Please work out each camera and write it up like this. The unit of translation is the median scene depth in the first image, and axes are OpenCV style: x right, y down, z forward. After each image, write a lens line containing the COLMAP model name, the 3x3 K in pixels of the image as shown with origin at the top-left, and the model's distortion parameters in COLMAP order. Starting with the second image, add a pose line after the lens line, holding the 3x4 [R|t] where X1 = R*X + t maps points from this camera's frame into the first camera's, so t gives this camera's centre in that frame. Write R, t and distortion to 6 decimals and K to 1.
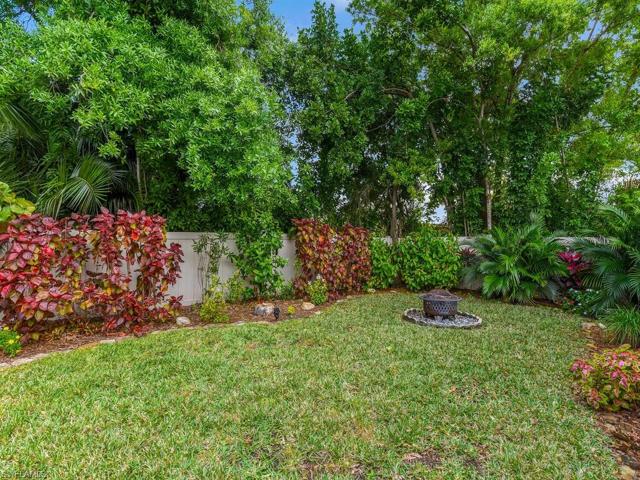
lens RADIAL K [[293.5, 0, 317.8], [0, 293.5, 237.7], [0, 0, 1]] dist [-0.015889, -0.005479]
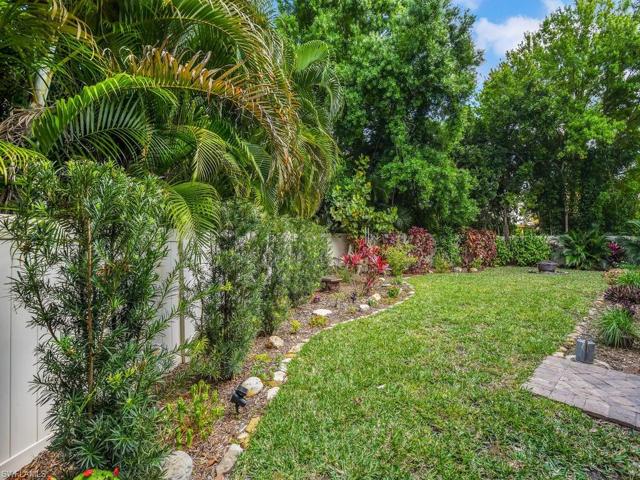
lens RADIAL K [[293.5, 0, 322.4], [0, 293.5, 238.2], [0, 0, 1]] dist [-0.015889, -0.005479]
pose [[0.990764, -0.003099, -0.135560, -0.704110], [0.003688, 0.999985, 0.004097, -0.002011], [0.135546, -0.004559, 0.990761, -1.025725]]
